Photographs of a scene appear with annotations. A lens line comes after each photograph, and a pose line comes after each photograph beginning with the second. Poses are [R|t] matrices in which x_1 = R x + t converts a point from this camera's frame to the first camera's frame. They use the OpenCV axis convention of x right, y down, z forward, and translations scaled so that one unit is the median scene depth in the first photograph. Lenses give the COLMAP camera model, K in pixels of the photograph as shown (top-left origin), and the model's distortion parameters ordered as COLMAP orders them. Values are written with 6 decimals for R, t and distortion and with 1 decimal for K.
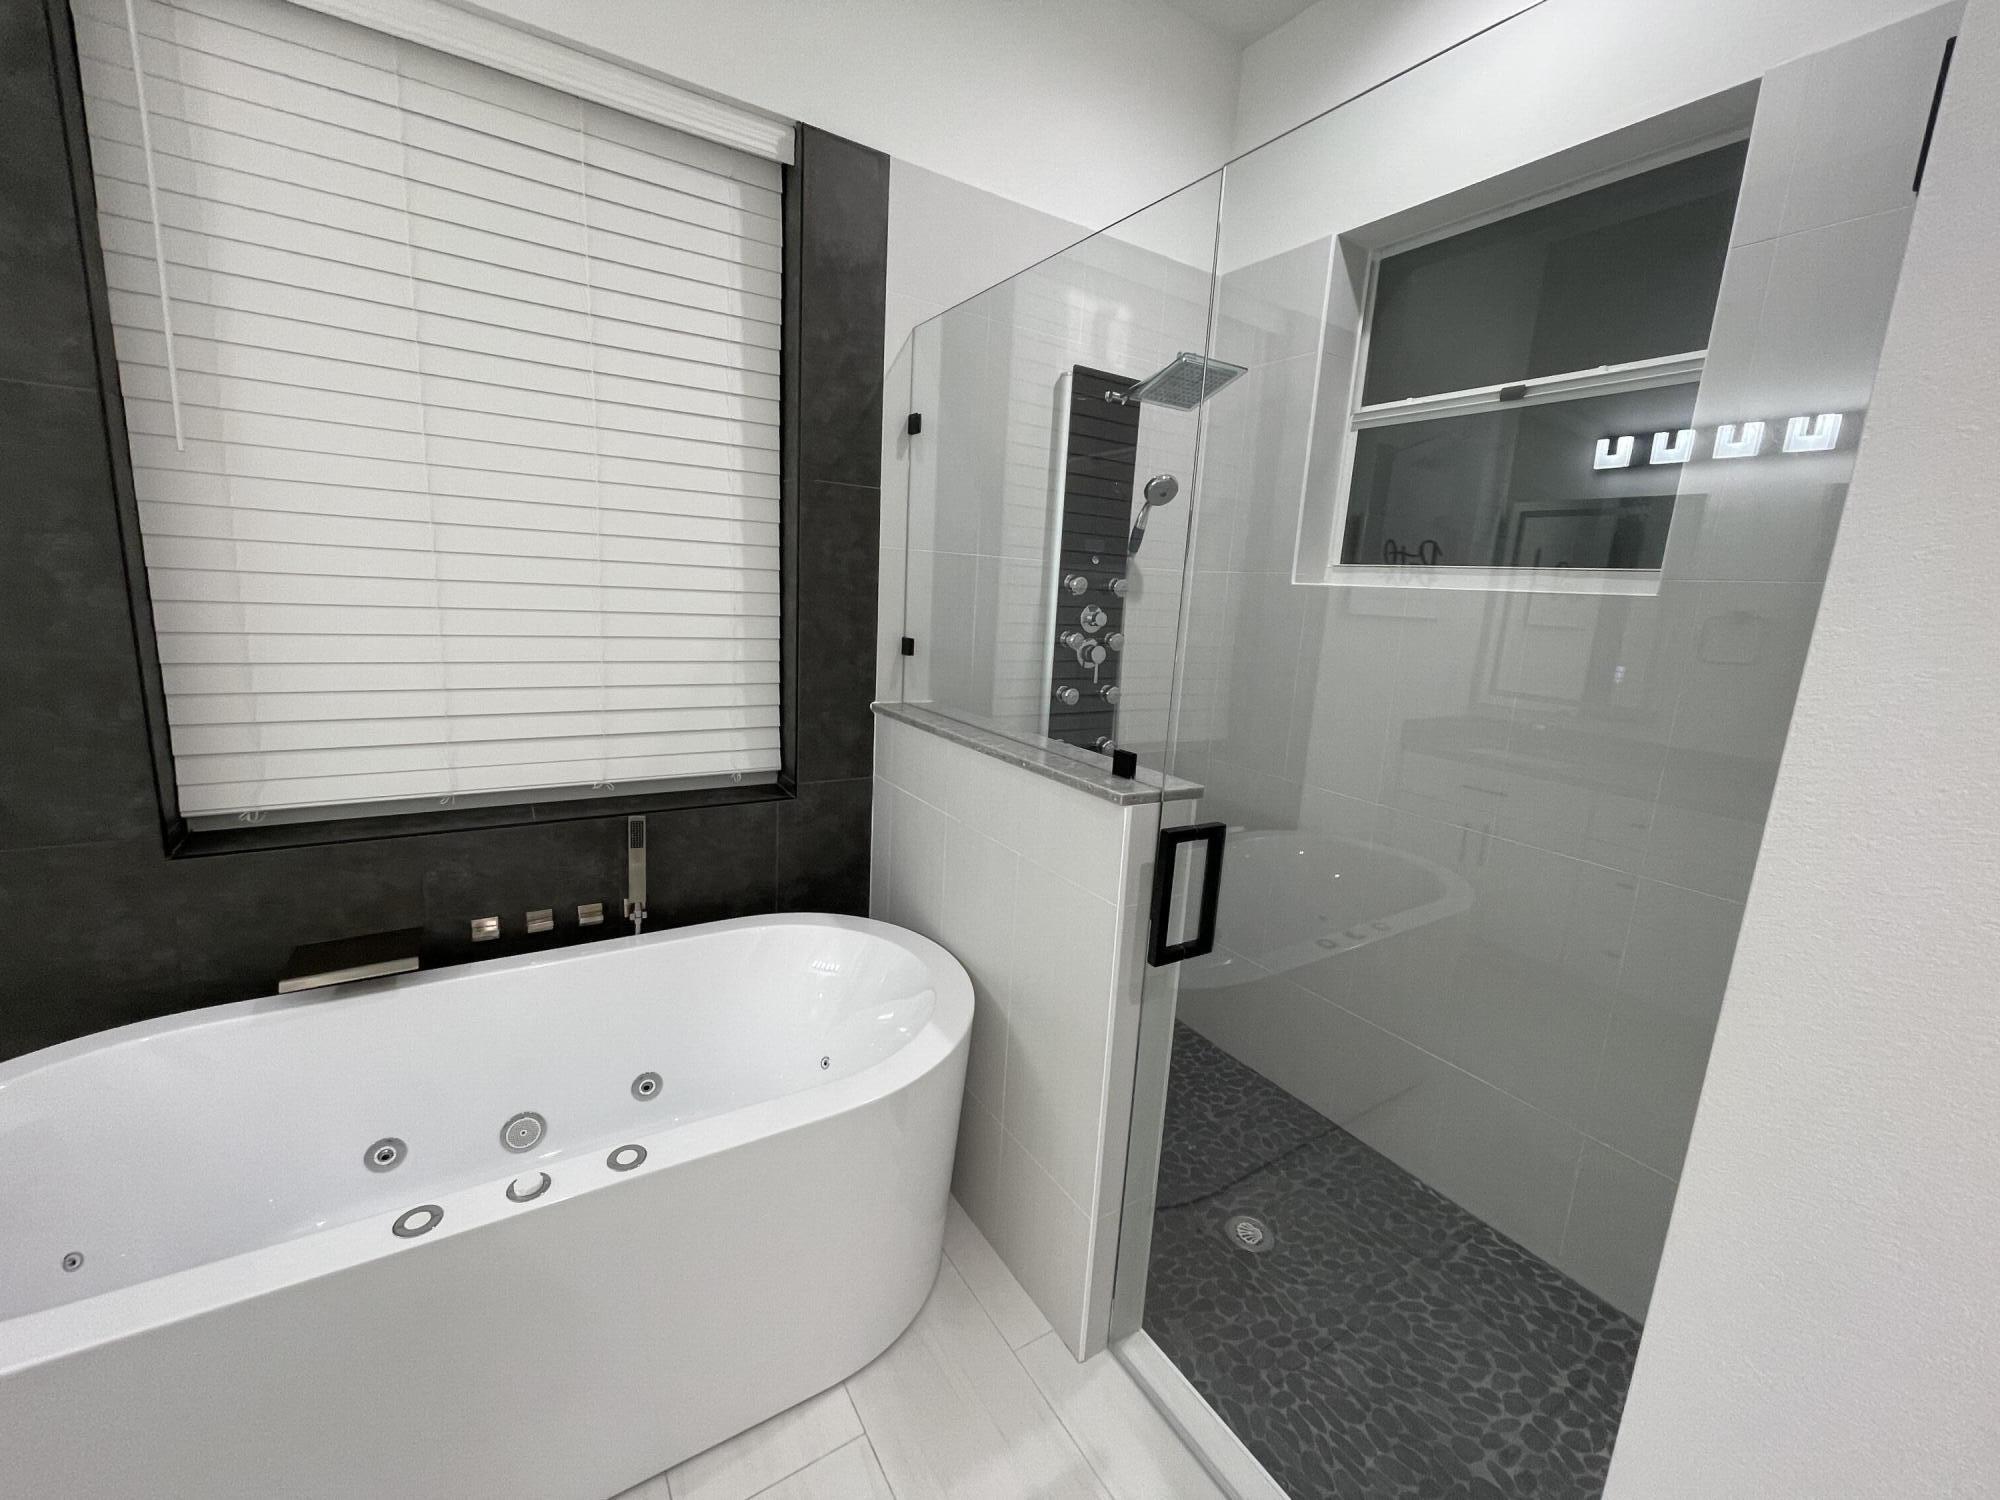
lens RADIAL K [[821.9, 0, 1009.4], [0, 821.9, 752.0], [0, 0, 1]] dist [0.010591, -0.002365]
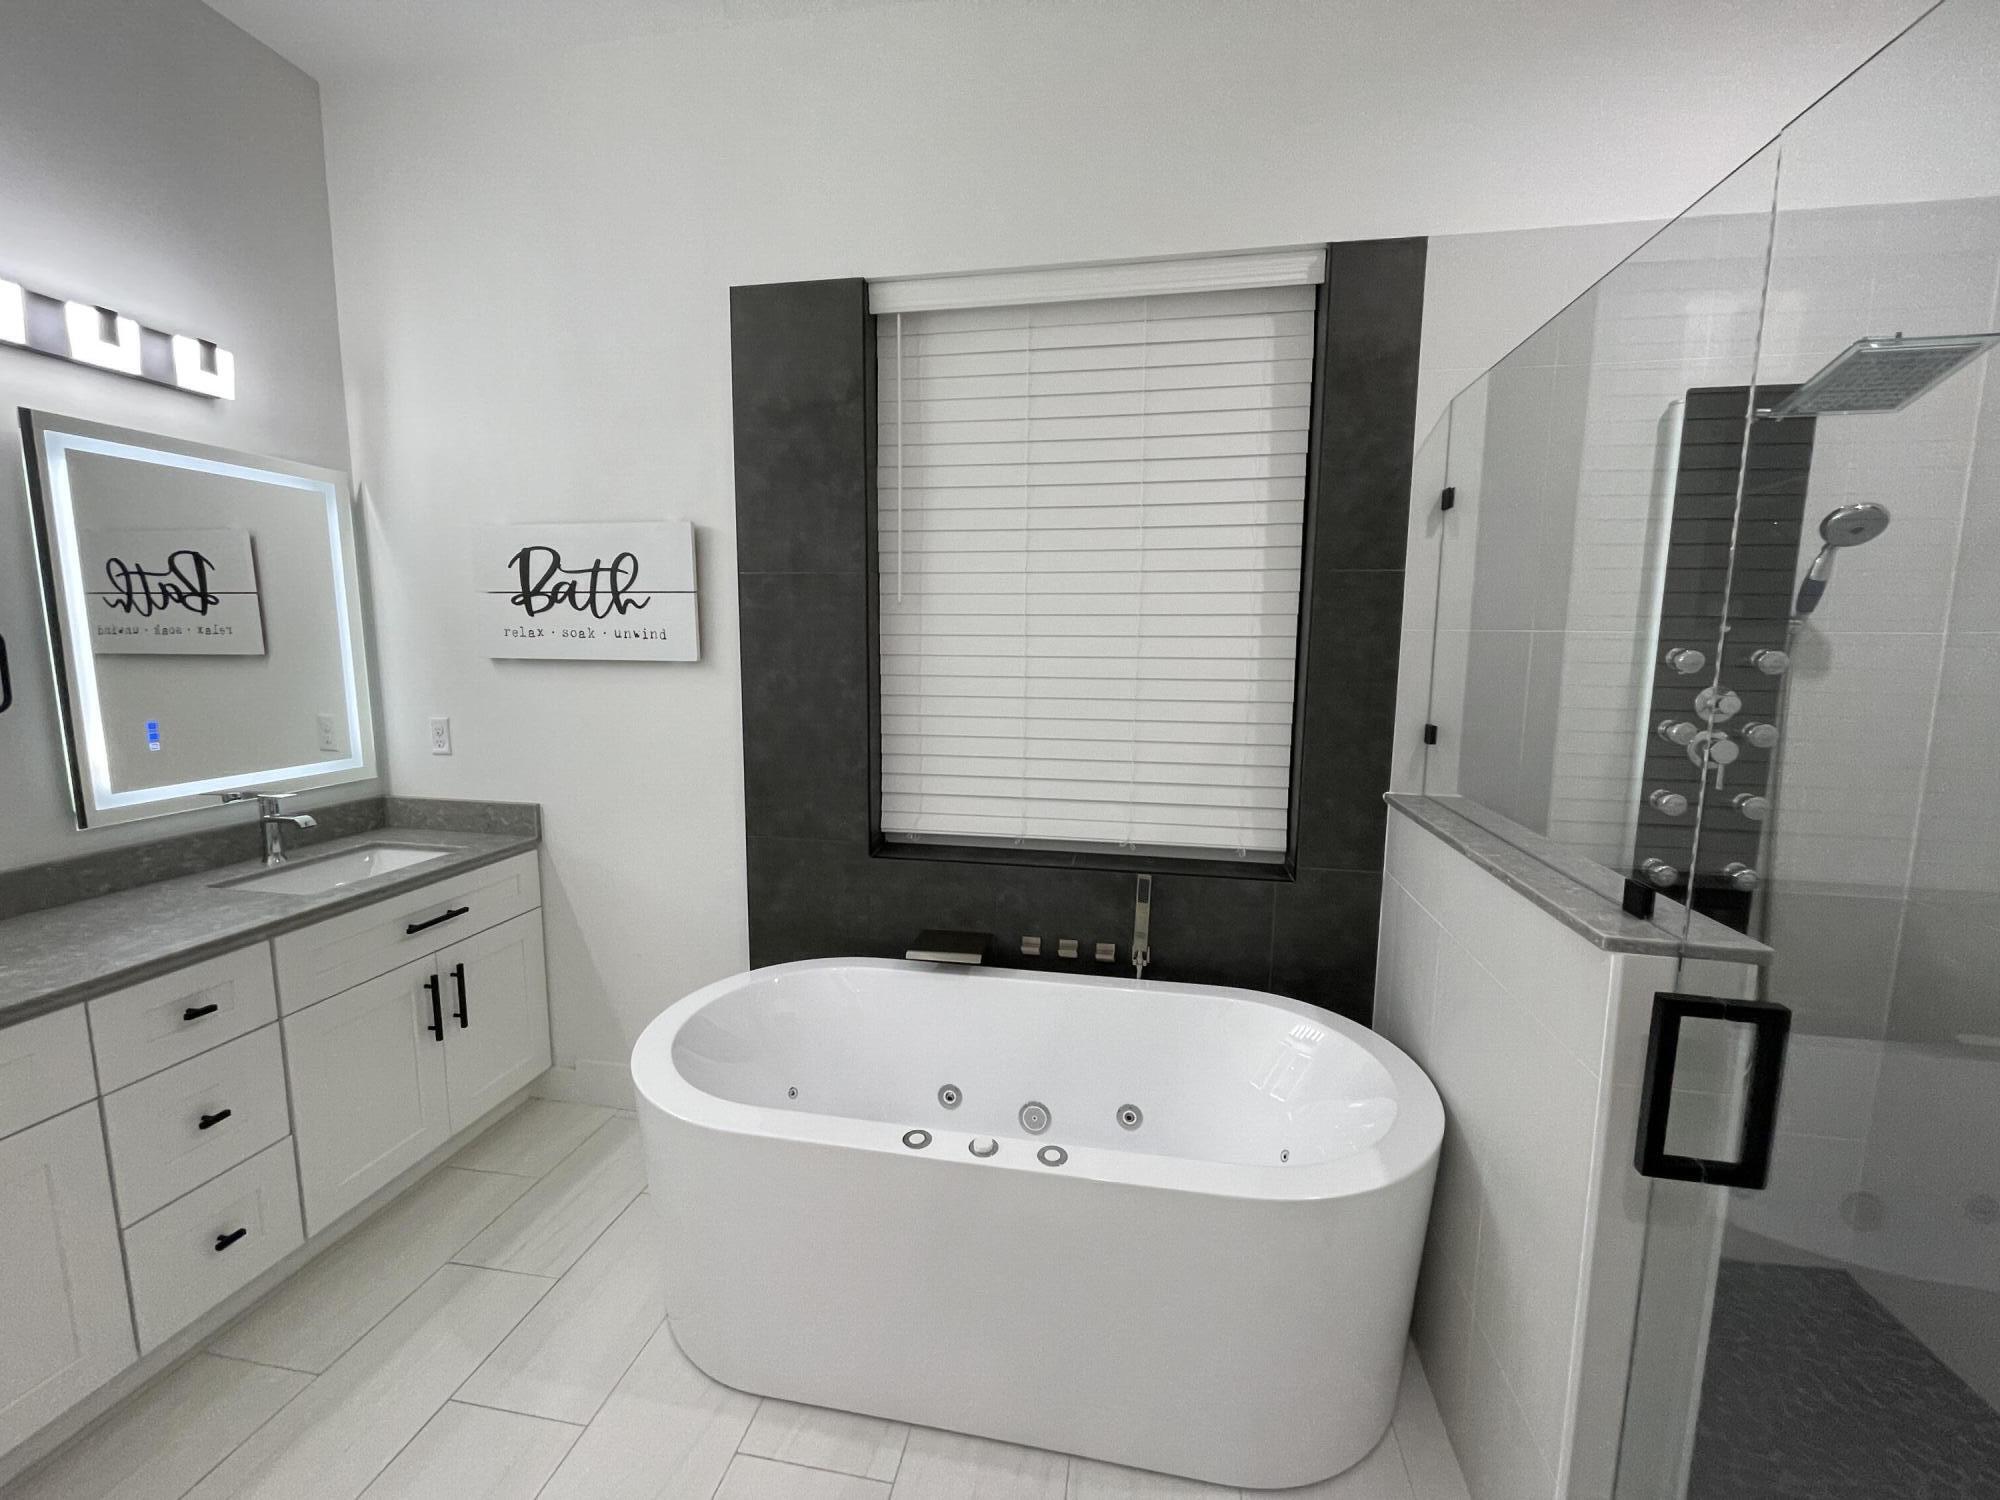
lens RADIAL K [[821.9, 0, 1002.3], [0, 821.9, 753.5], [0, 0, 1]] dist [0.010591, -0.002365]
pose [[0.729062, 0.046070, -0.682896, 0.182993], [-0.104789, 0.993483, -0.044850, -0.018789], [0.676379, 0.104258, 0.729138, 0.010684]]
